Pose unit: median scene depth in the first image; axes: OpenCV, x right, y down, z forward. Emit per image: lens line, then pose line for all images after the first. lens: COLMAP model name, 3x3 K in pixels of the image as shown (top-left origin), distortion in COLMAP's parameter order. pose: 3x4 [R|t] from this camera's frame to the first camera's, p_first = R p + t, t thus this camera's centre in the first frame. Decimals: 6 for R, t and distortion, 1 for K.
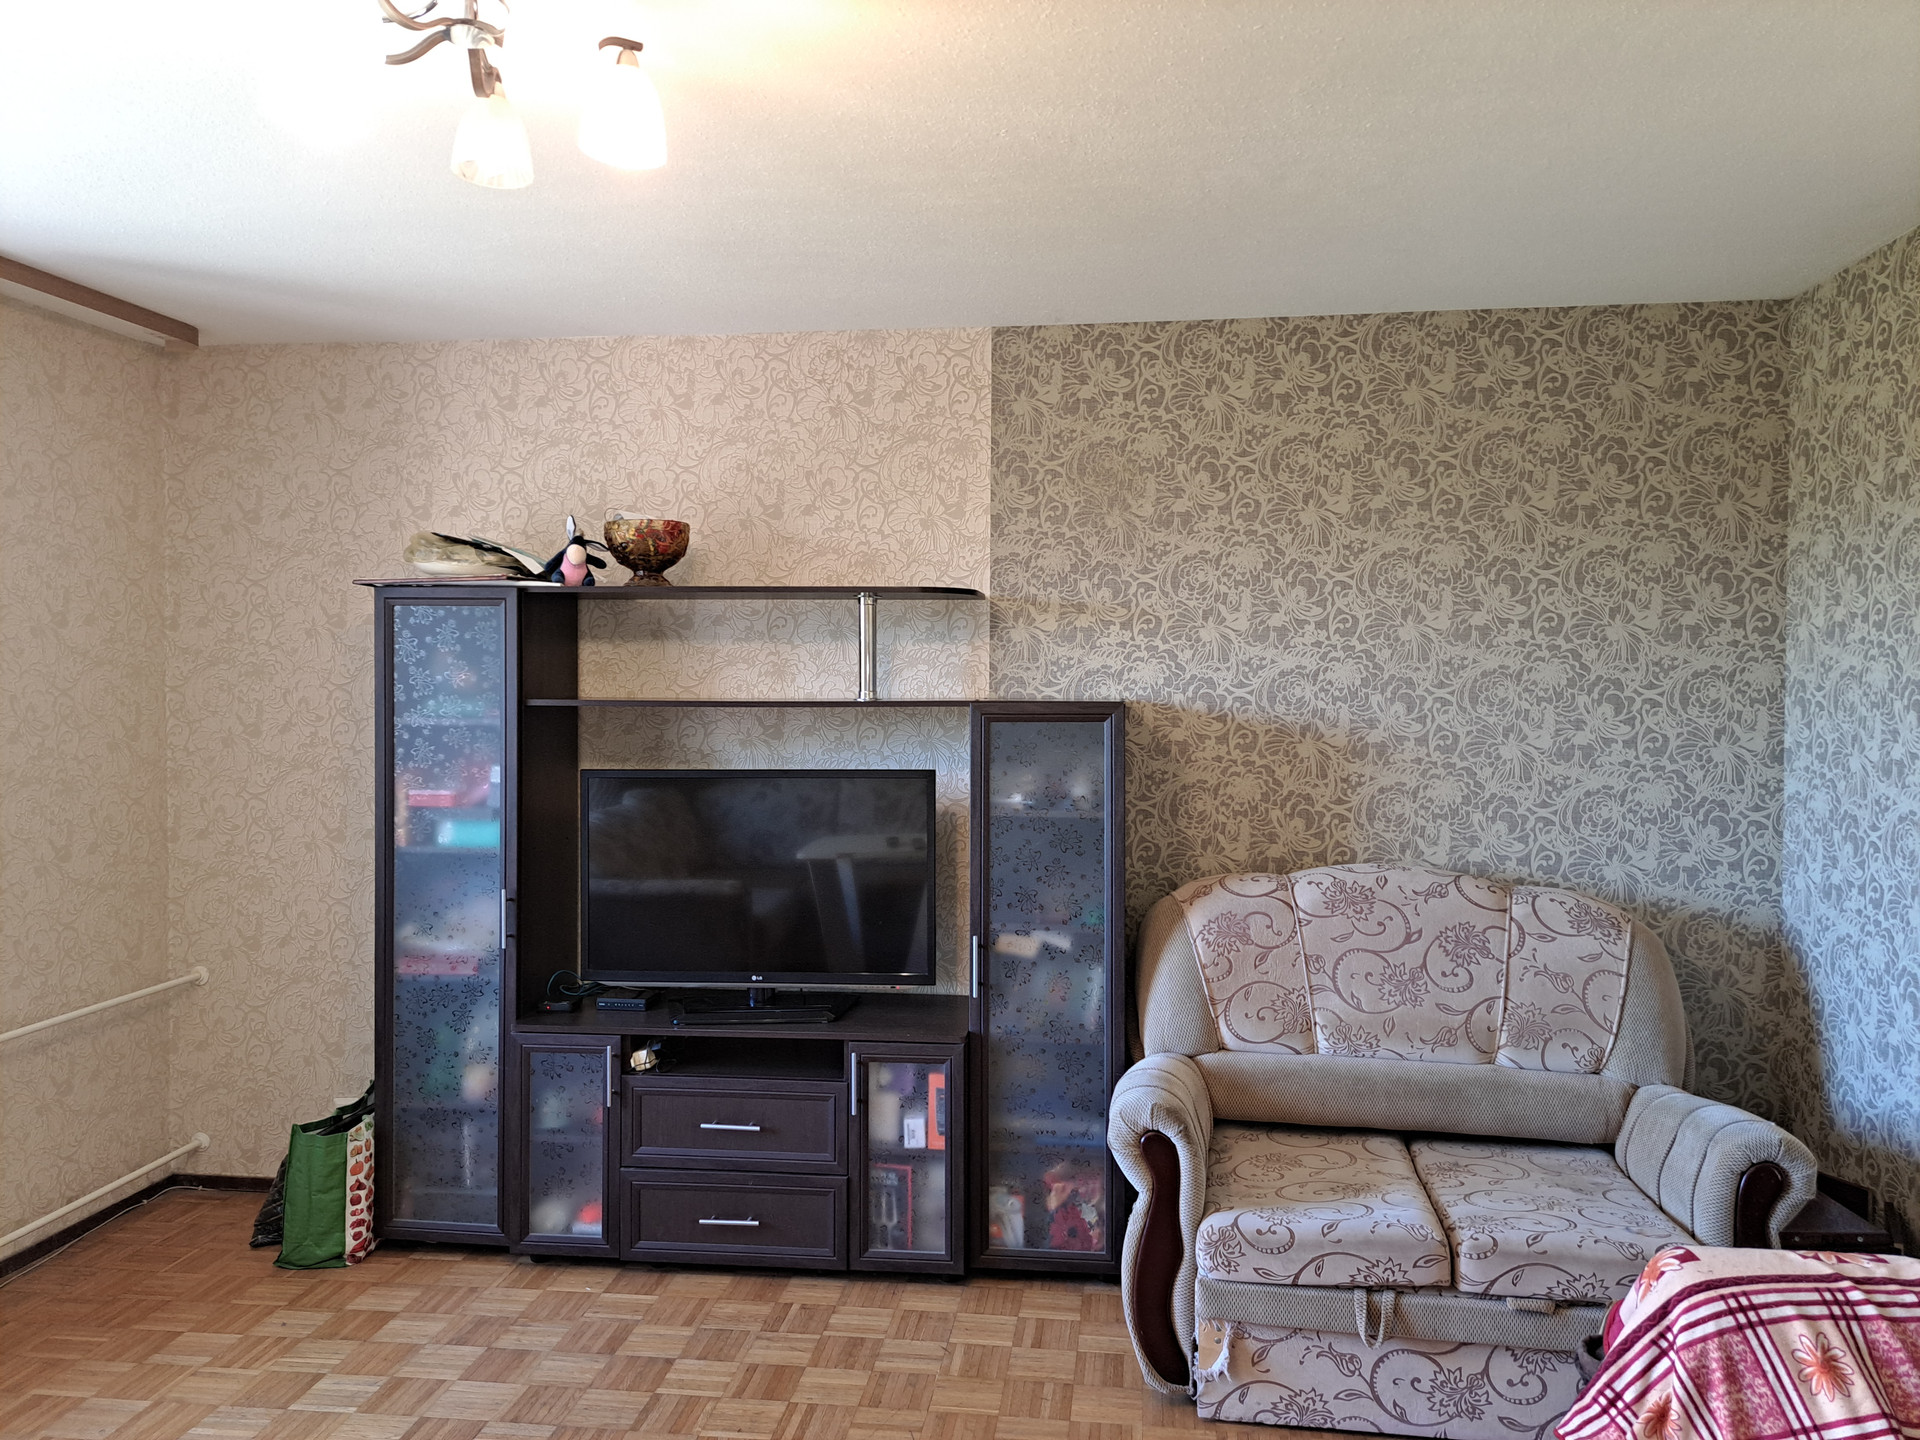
lens RADIAL K [[1374.9, 0, 968.2], [0, 1374.9, 691.0], [0, 0, 1]] dist [0.088438, -0.071597]
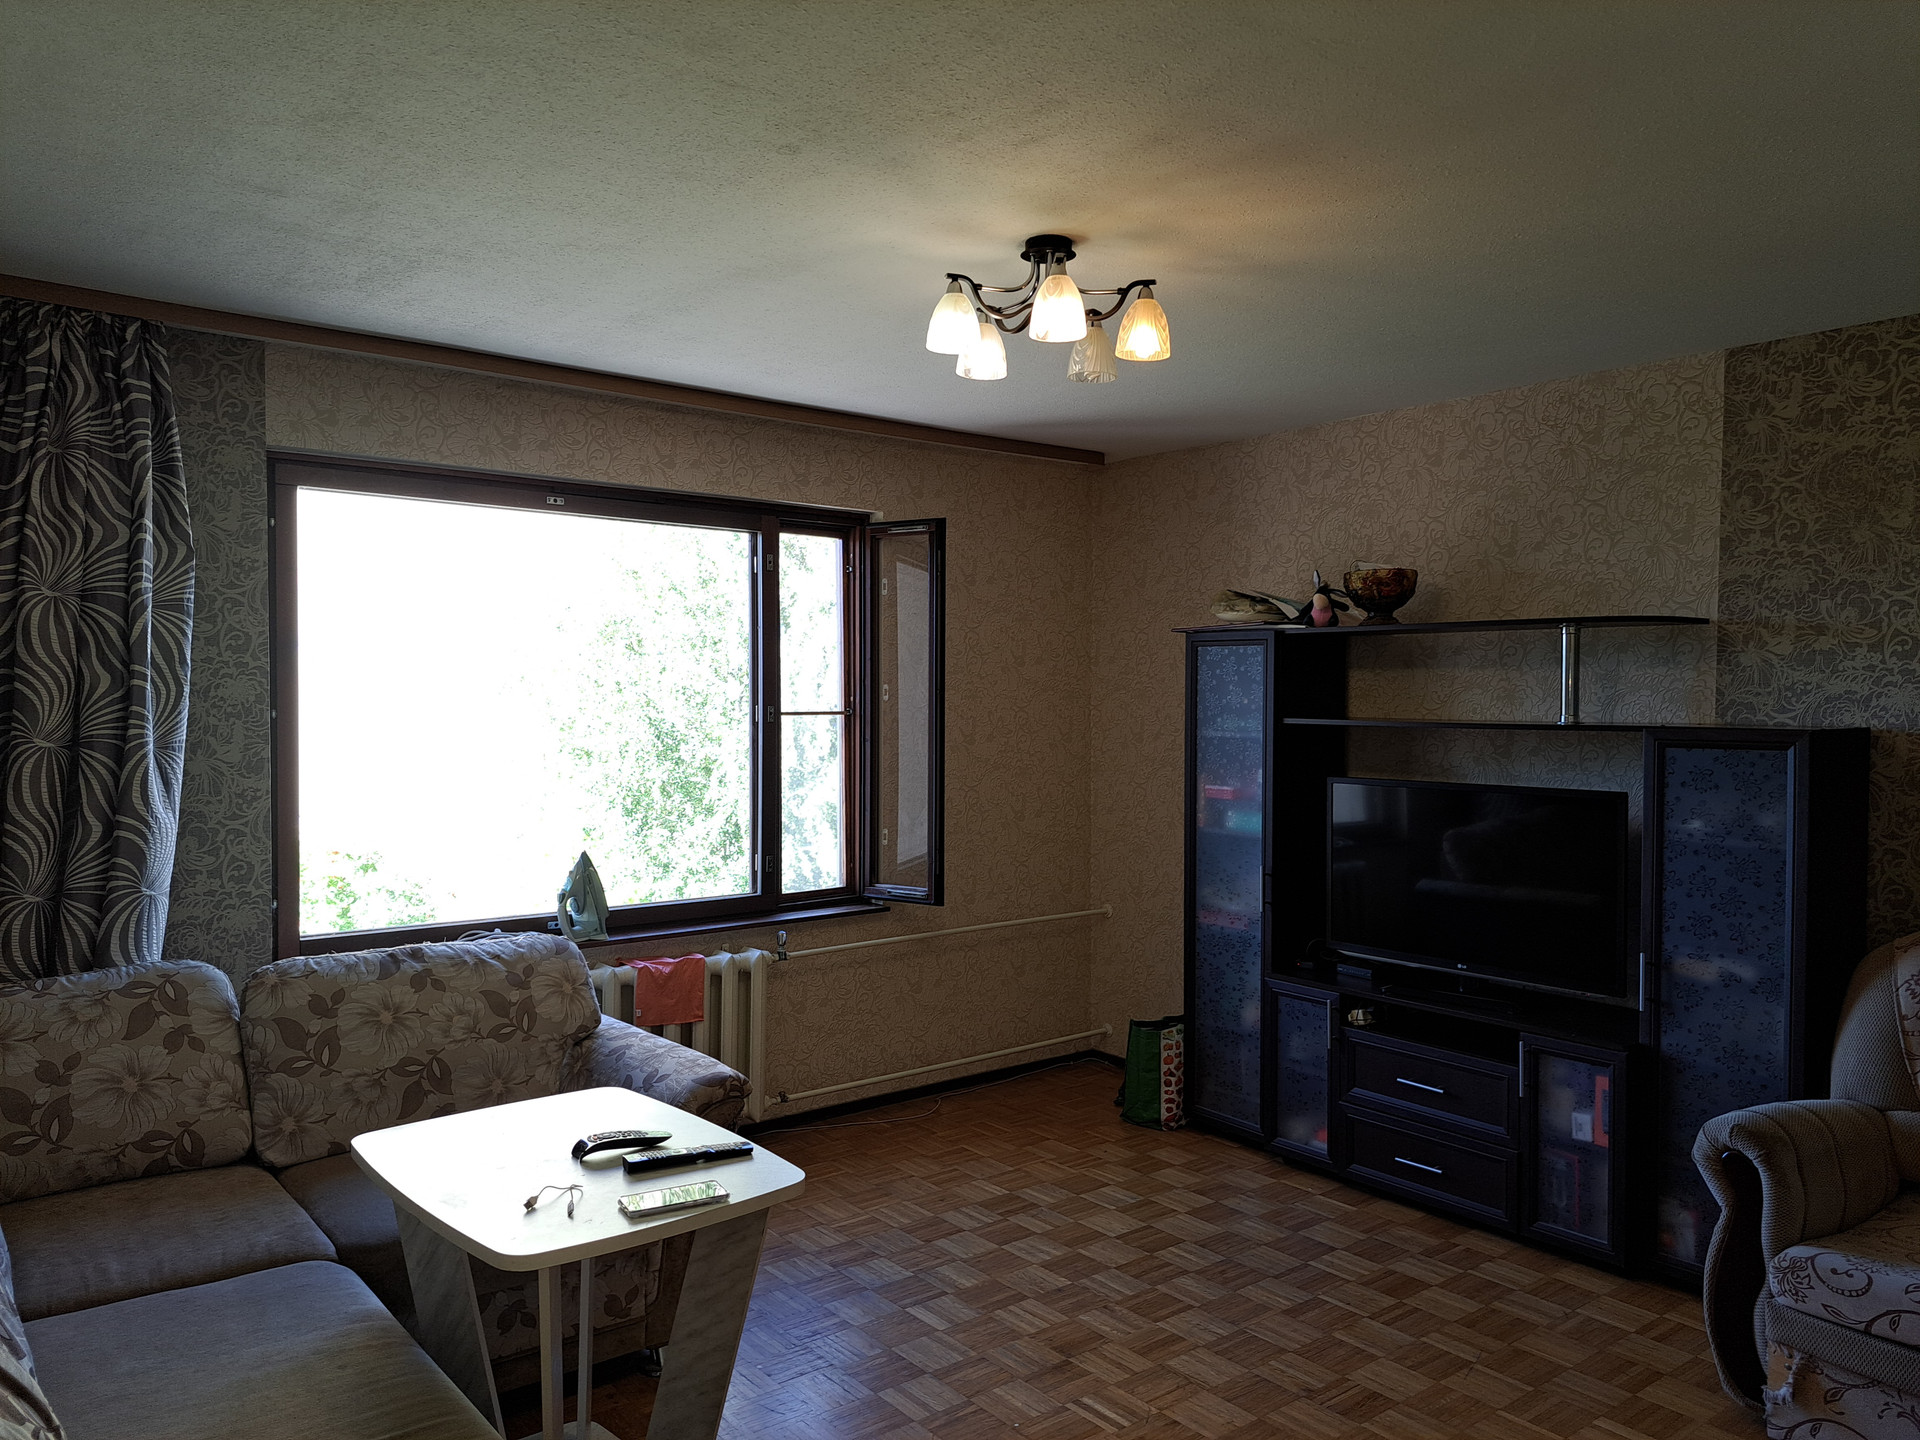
lens RADIAL K [[1374.9, 0, 966.9], [0, 1374.9, 705.2], [0, 0, 1]] dist [0.088438, -0.071597]
pose [[0.724253, 0.007639, -0.689492, 0.343992], [-0.006477, 0.999970, 0.004275, -0.009561], [0.689504, 0.001370, 0.724281, -0.110869]]
